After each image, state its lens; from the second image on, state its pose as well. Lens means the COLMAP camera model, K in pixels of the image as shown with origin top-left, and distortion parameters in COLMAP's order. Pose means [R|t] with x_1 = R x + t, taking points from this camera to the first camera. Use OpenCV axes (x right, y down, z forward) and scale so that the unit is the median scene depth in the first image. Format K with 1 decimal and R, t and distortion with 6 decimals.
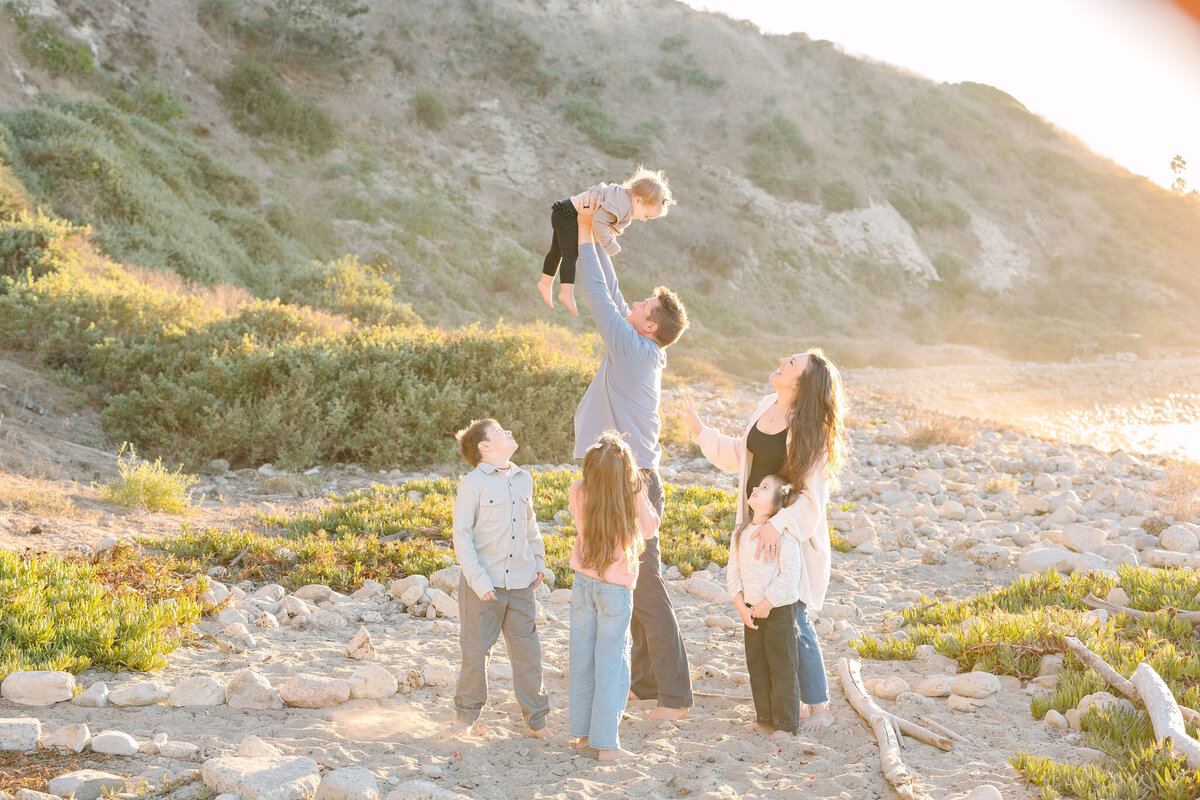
lens RADIAL K [[1703.7, 0, 622.5], [0, 1703.7, 399.0], [0, 0, 1]] dist [0.013654, 0.090652]
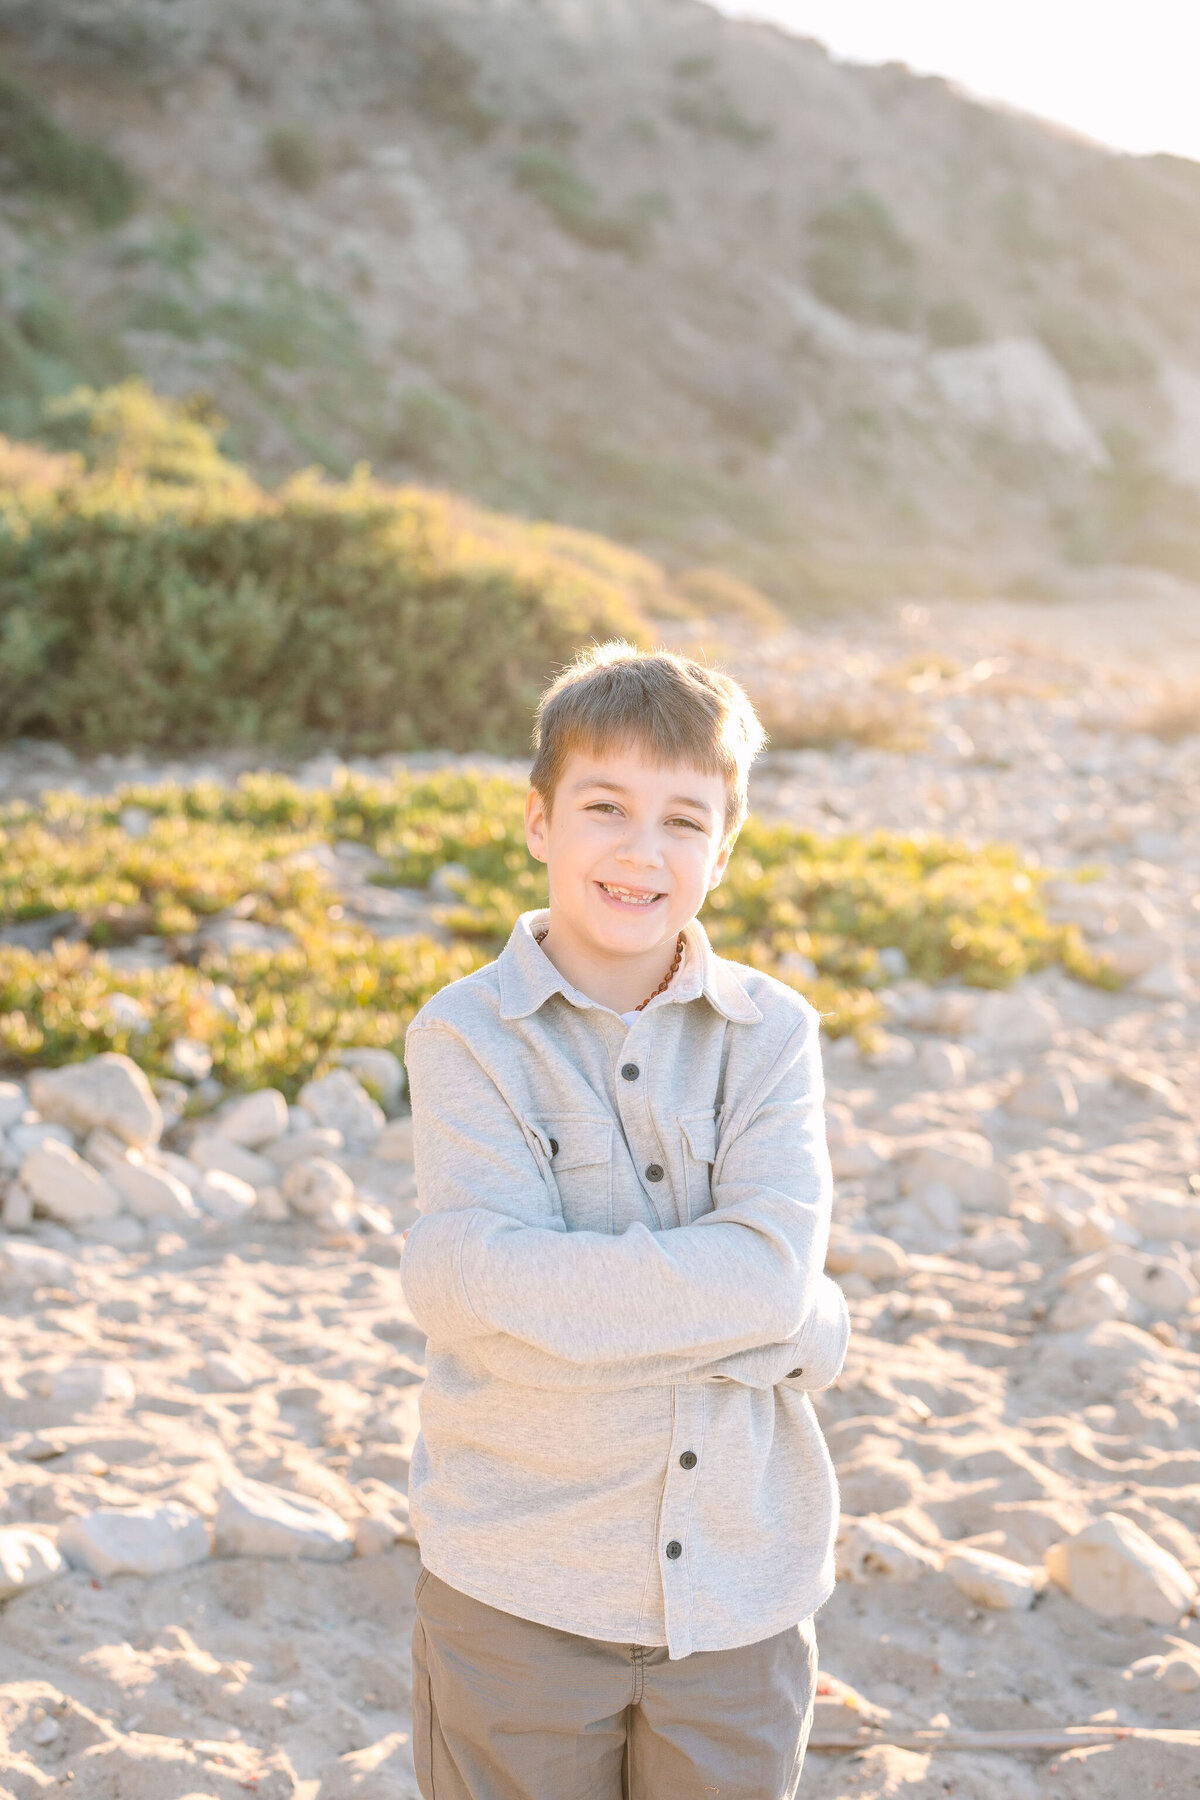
lens RADIAL K [[2602.7, 0, 600.0], [0, 2602.7, 900.0], [0, 0, 1]] dist [0.009642, -0.030619]
pose [[0.999606, 0.027682, 0.004633, 0.000062], [-0.028002, 0.994881, 0.097097, 0.001064], [-0.001922, -0.097188, 0.995264, 0.050535]]
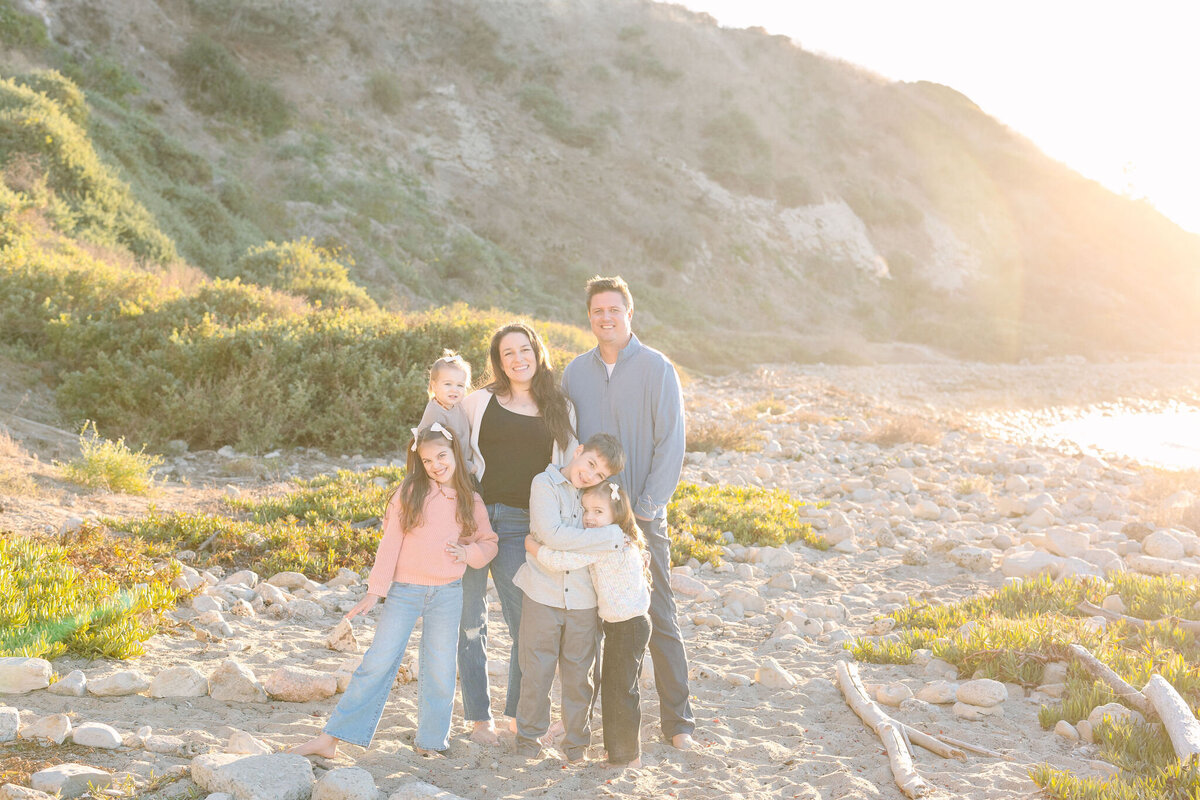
lens RADIAL K [[1704.7, 0, 600.0], [0, 1704.7, 400.0], [0, 0, 1]] dist [0.019549, 0.033633]
pose [[0.999502, 0.025288, 0.018862, -0.002648], [-0.025403, 0.999660, 0.005873, 0.000082], [-0.018707, -0.006349, 0.999805, 0.002773]]
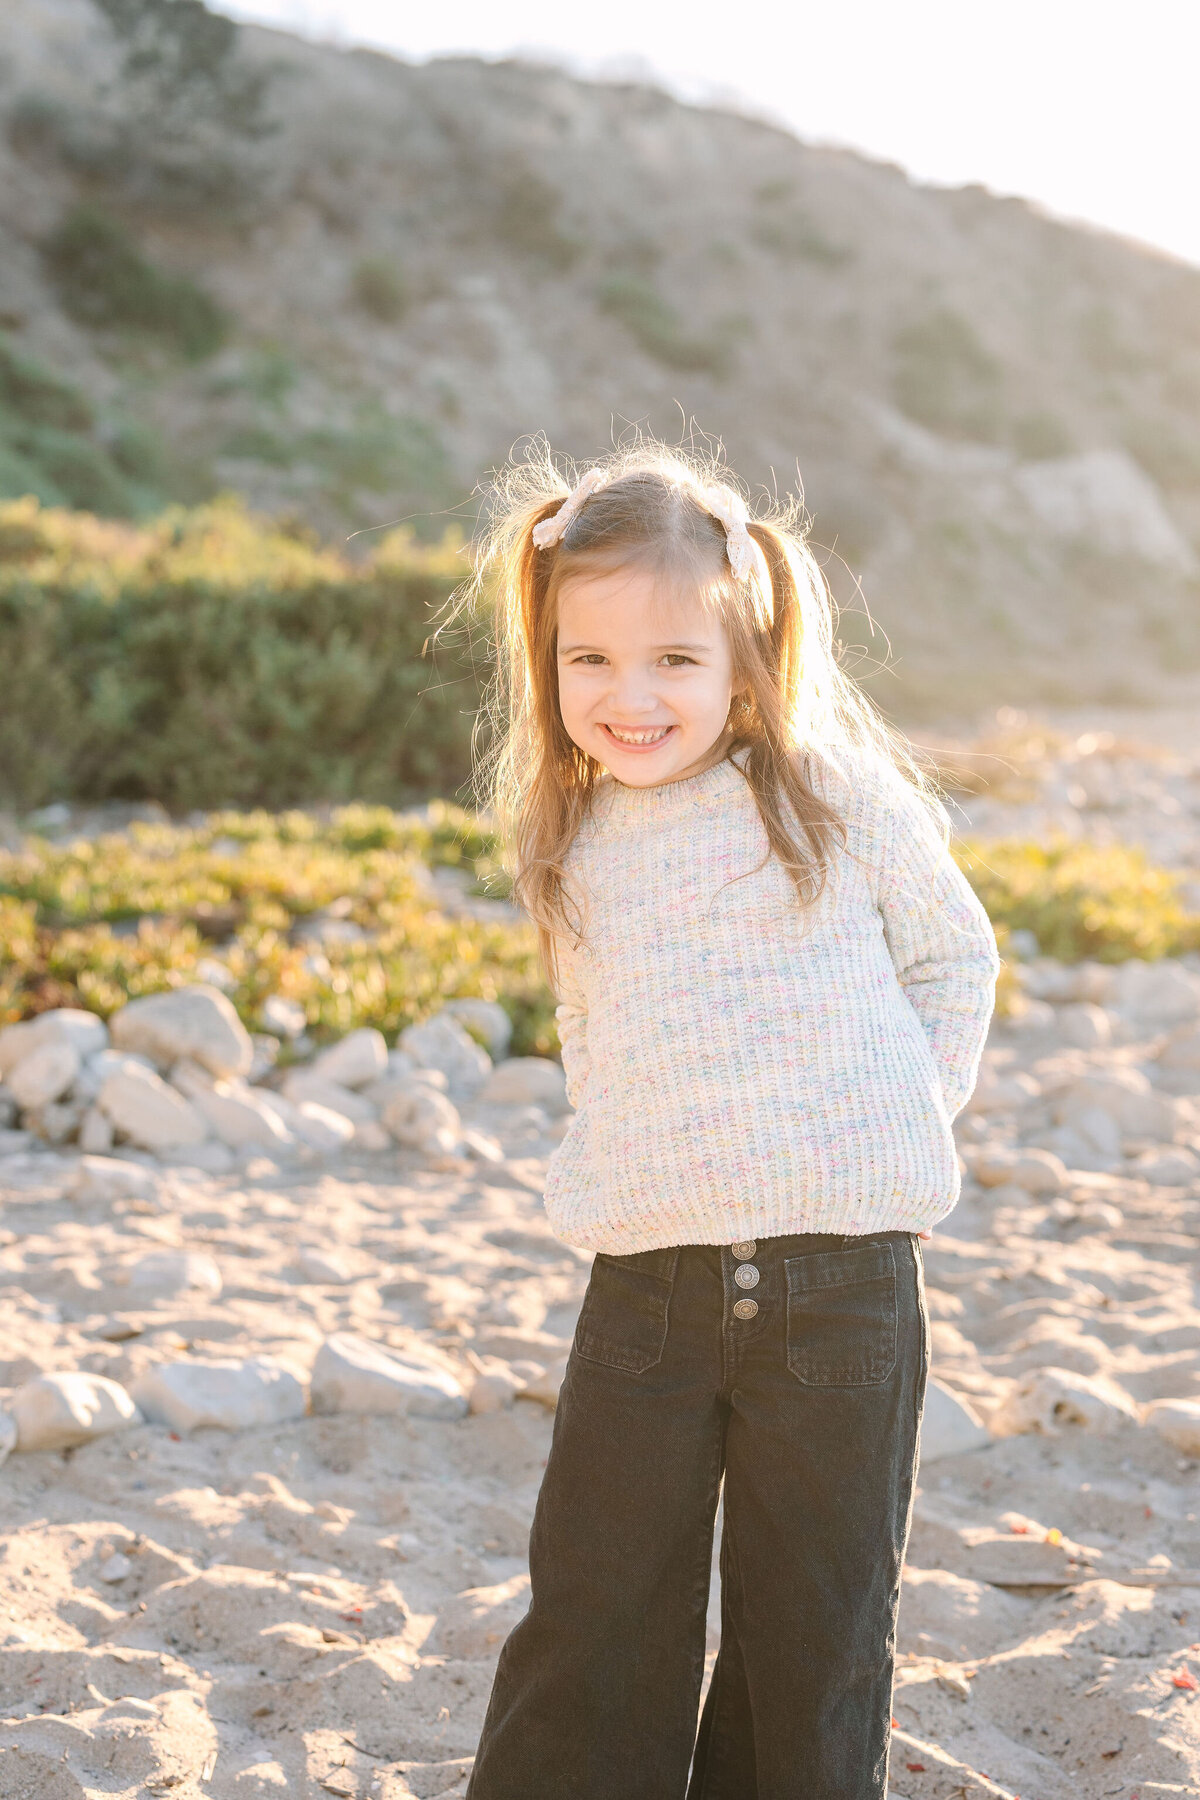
lens RADIAL K [[2607.6, 0, 616.7], [0, 2607.6, 900.2], [0, 0, 1]] dist [0.007867, -0.019137]
pose [[0.999615, 0.008023, -0.026562, -0.000365], [-0.006745, 0.998832, 0.047852, 0.006122], [0.026915, -0.047654, 0.998501, 0.054452]]
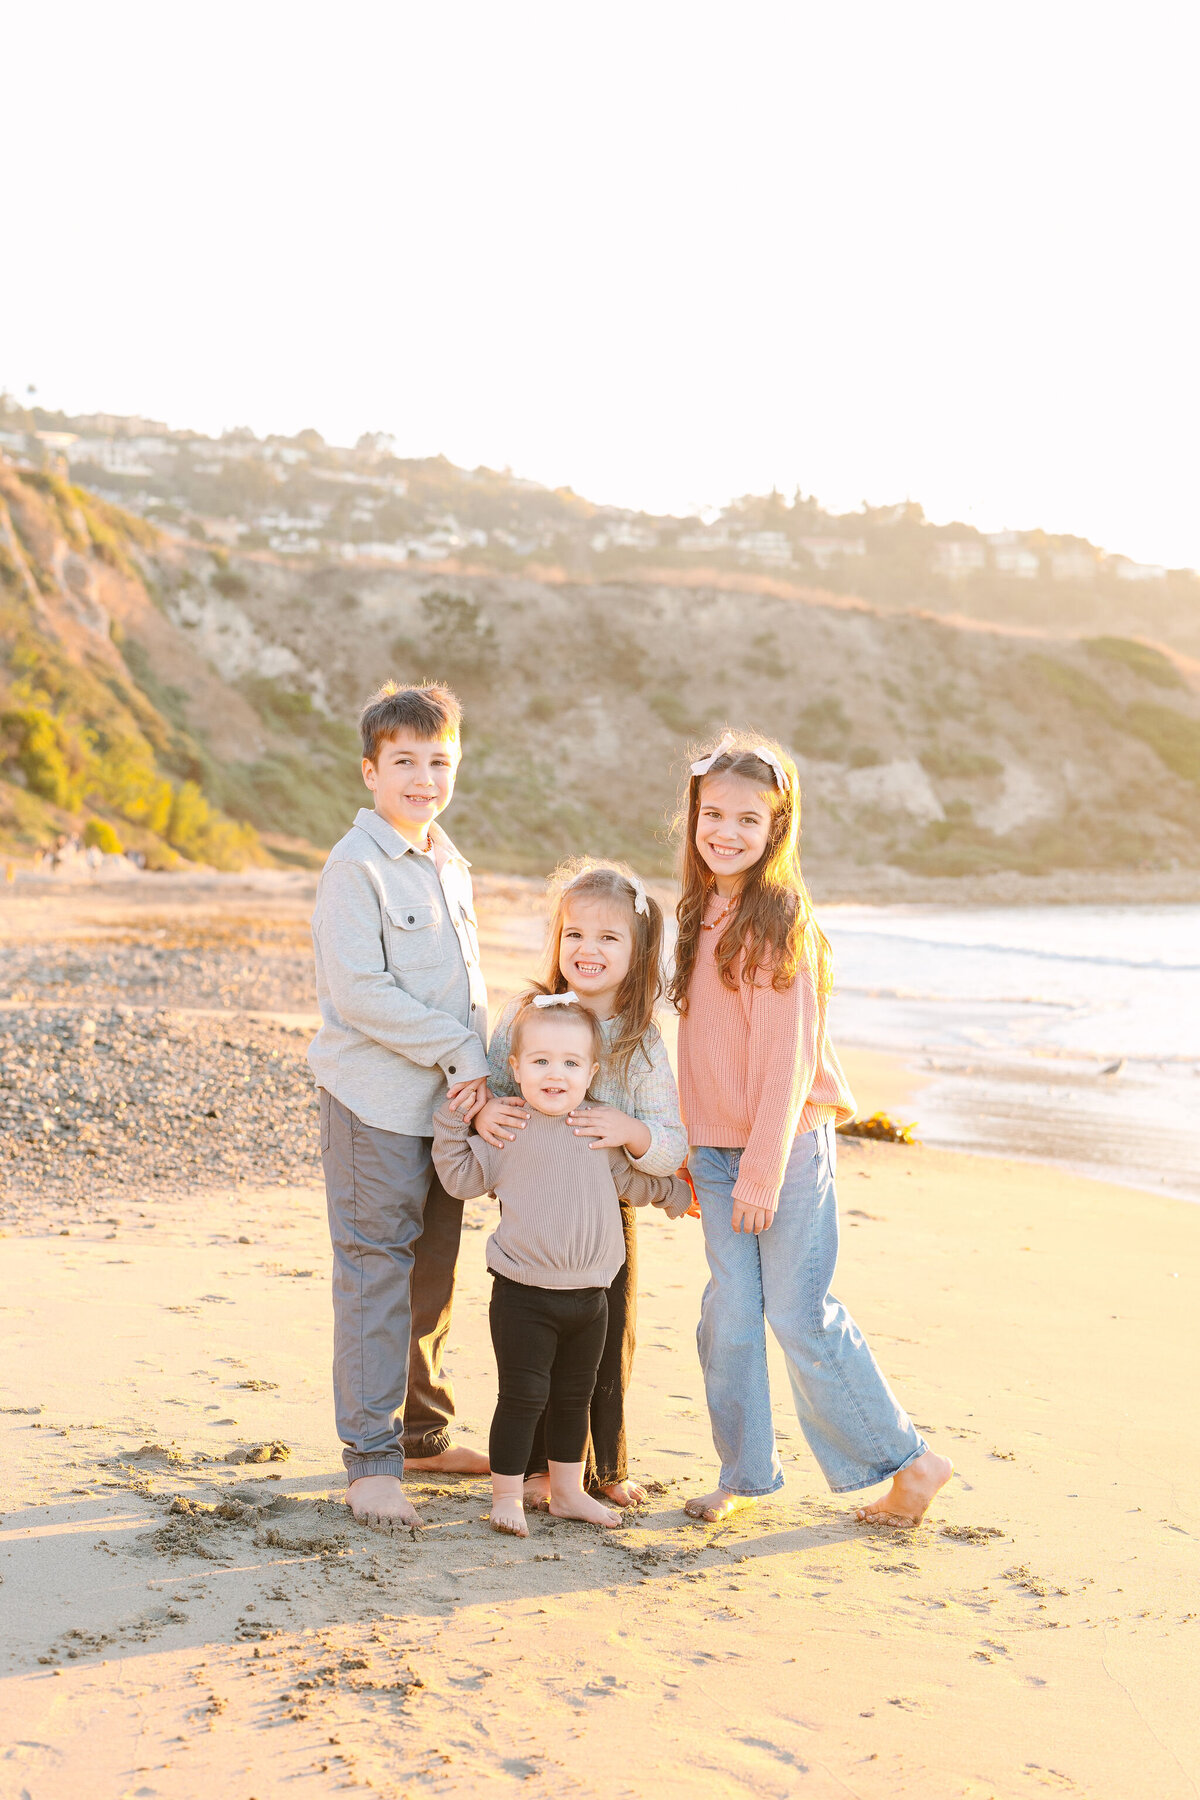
lens RADIAL K [[2849.1, 0, 664.2], [0, 2849.1, 904.7], [0, 0, 1]] dist [0.020752, 0.062435]
pose [[0.969274, 0.003557, -0.245960, 0.725385], [-0.010208, 0.999616, -0.025772, 0.077224], [0.245773, 0.027491, 0.968937, -1.660935]]
